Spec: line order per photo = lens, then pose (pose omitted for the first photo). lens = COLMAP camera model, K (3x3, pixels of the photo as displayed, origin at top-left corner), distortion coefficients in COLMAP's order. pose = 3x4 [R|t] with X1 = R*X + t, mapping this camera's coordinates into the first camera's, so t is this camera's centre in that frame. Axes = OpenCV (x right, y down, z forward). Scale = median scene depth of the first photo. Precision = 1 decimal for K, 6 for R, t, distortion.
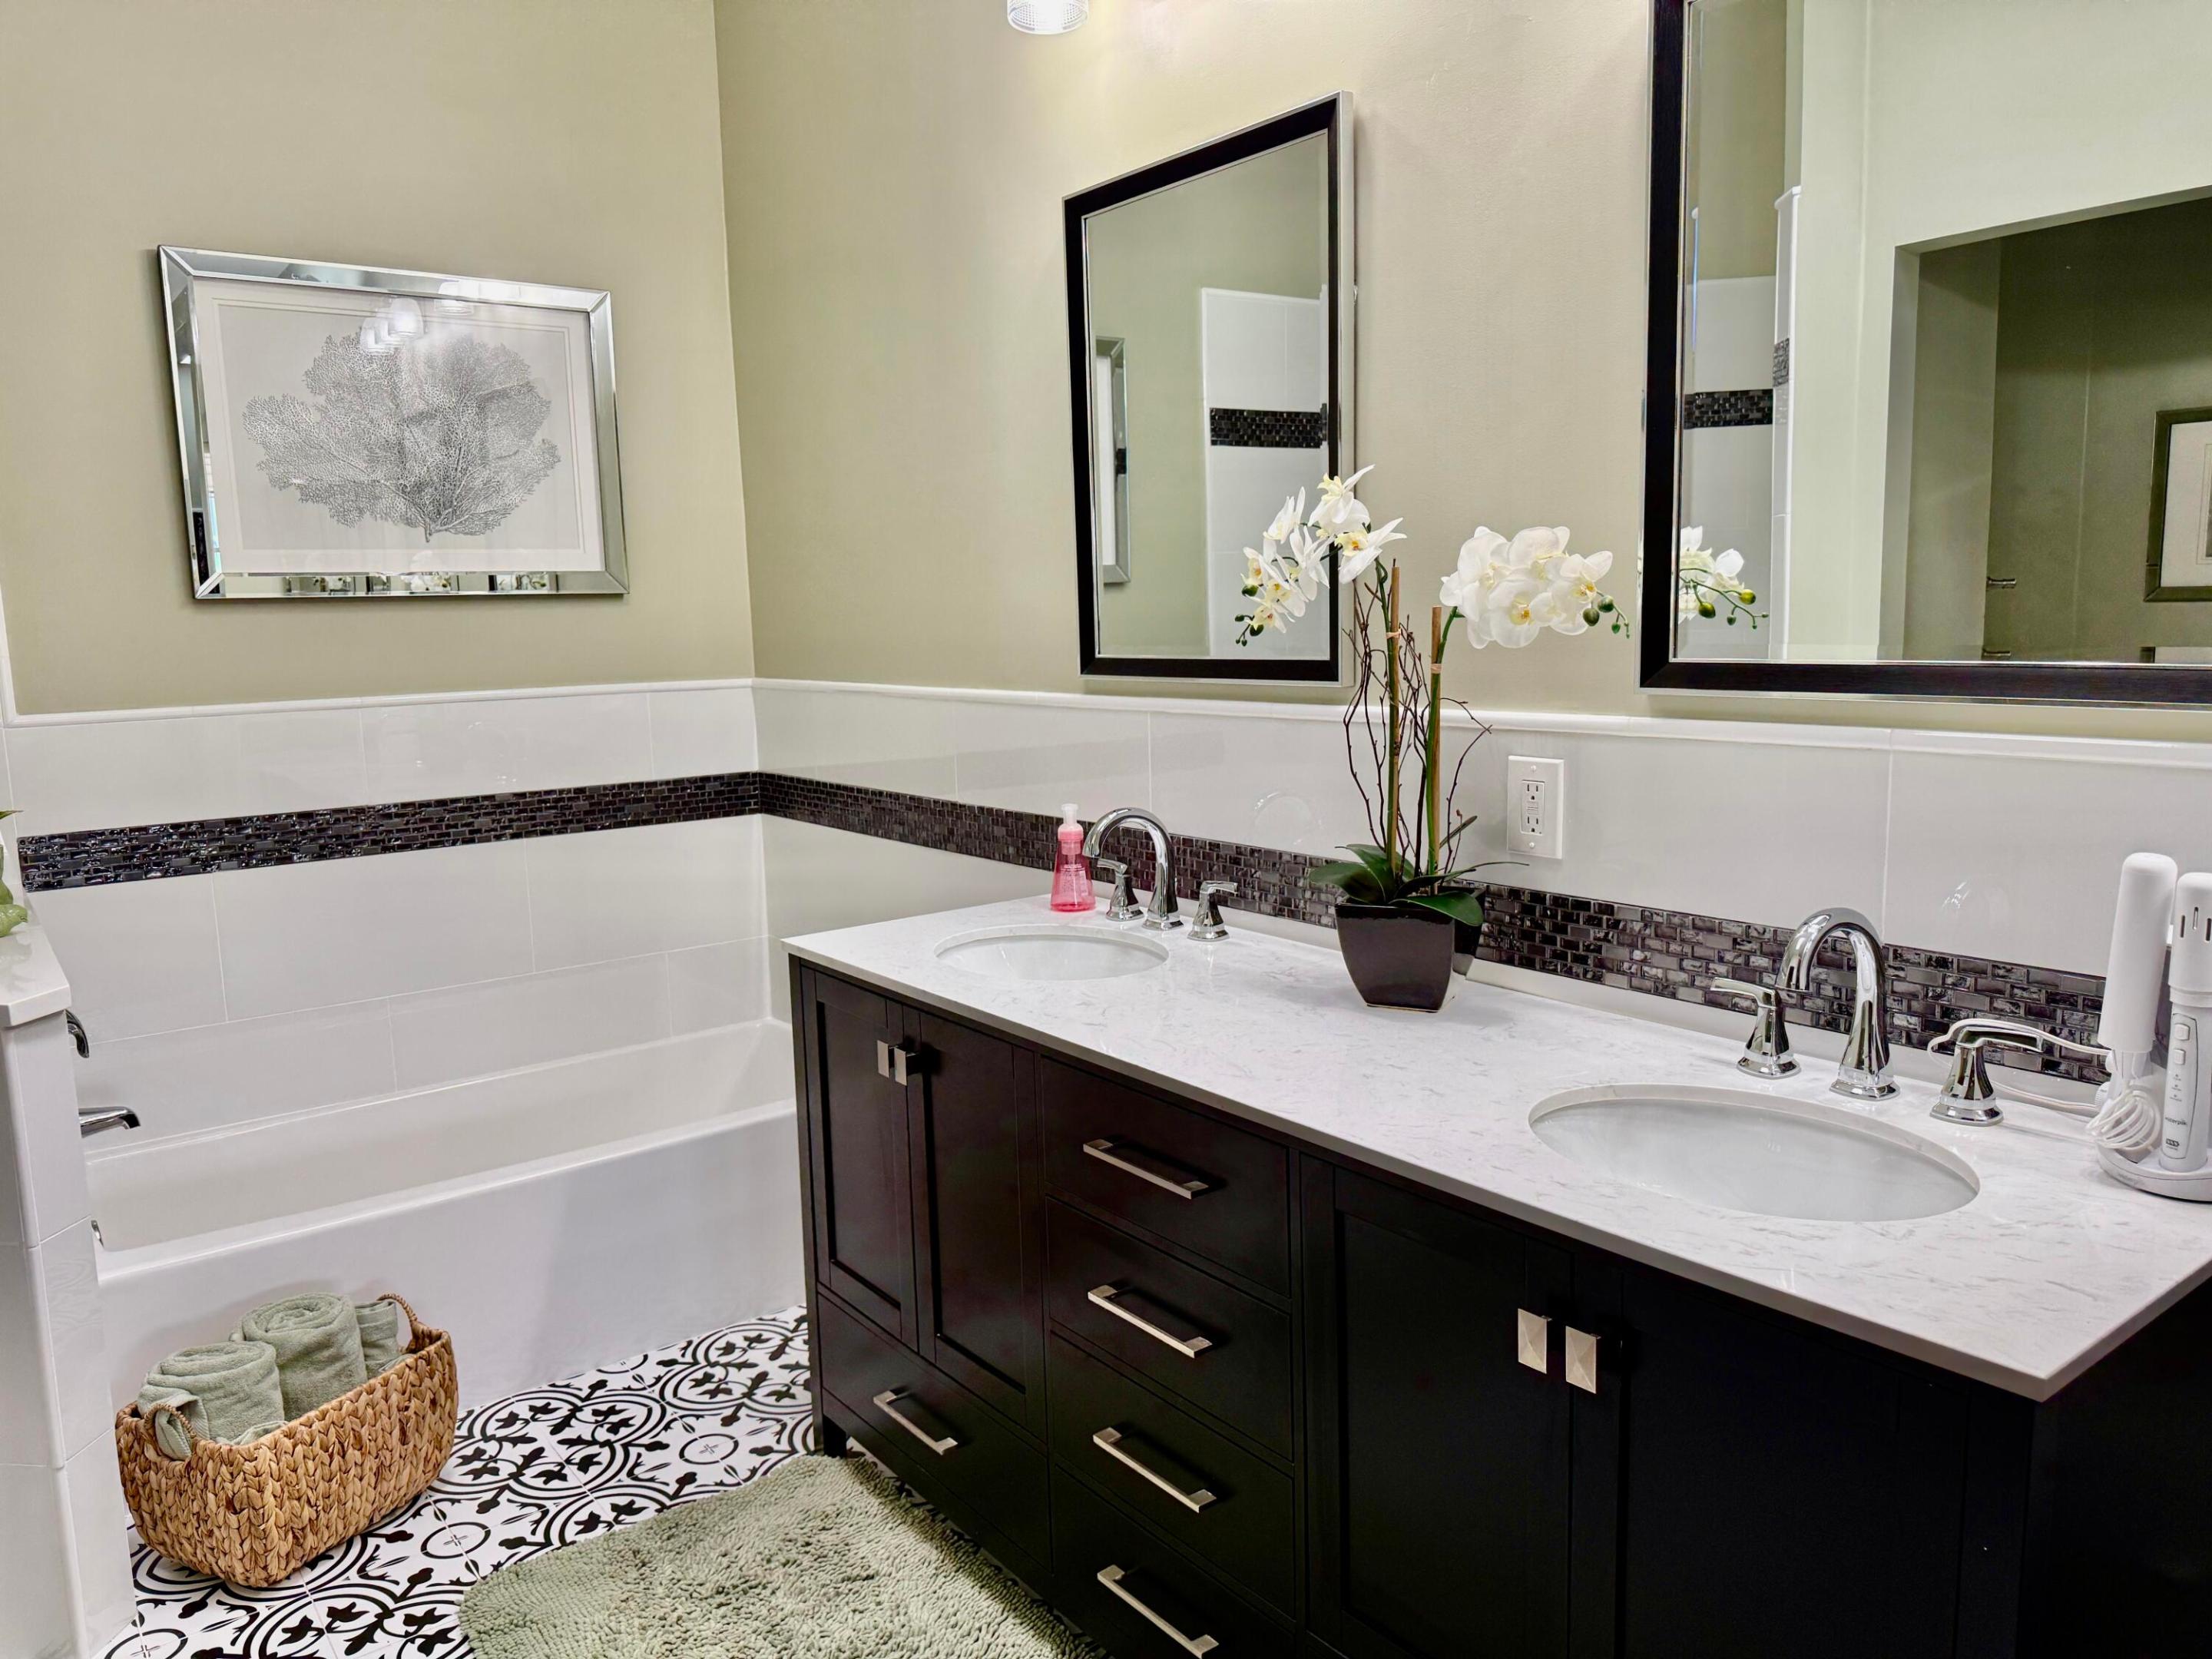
lens RADIAL K [[1551.7, 0, 1106.0], [0, 1551.7, 829.5], [0, 0, 1]] dist [0.068923, -0.096523]
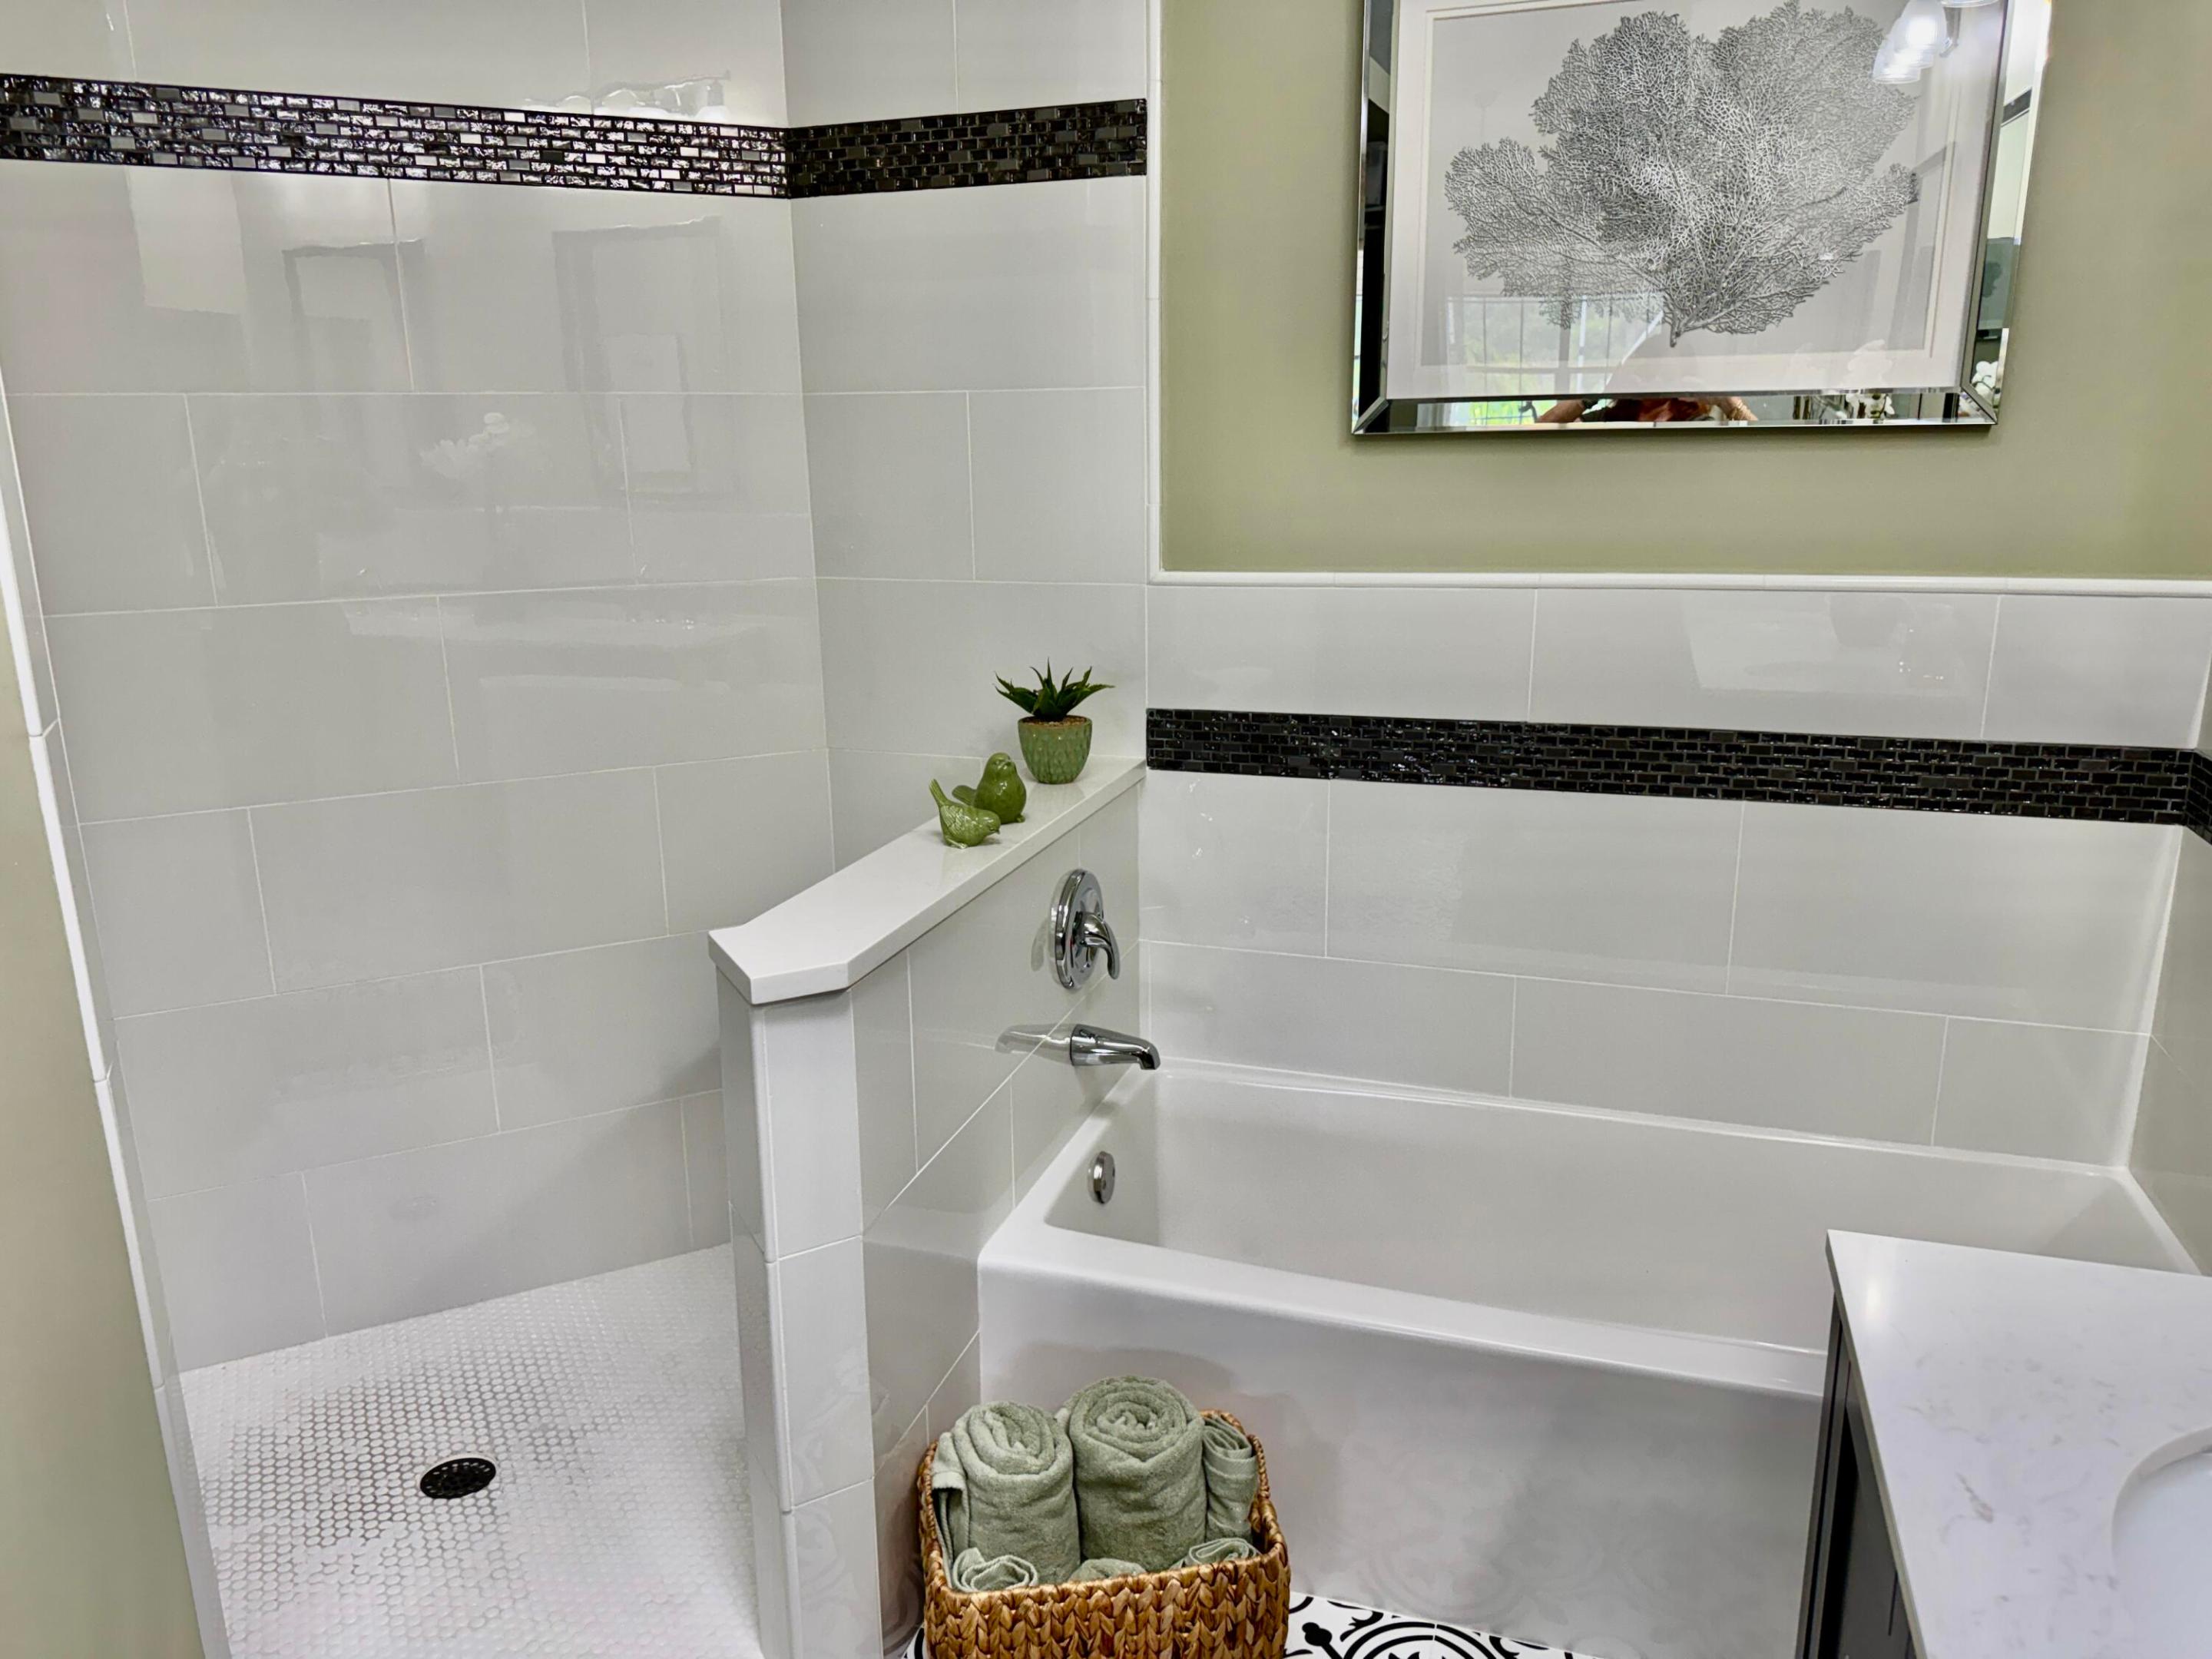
lens RADIAL K [[1551.7, 0, 1106.0], [0, 1551.7, 829.5], [0, 0, 1]] dist [0.068923, -0.096523]
pose [[0.562467, 0.222305, -0.796374, 0.011835], [-0.118233, 0.974904, 0.188635, -0.085621], [0.818322, -0.011943, 0.574635, 0.443516]]
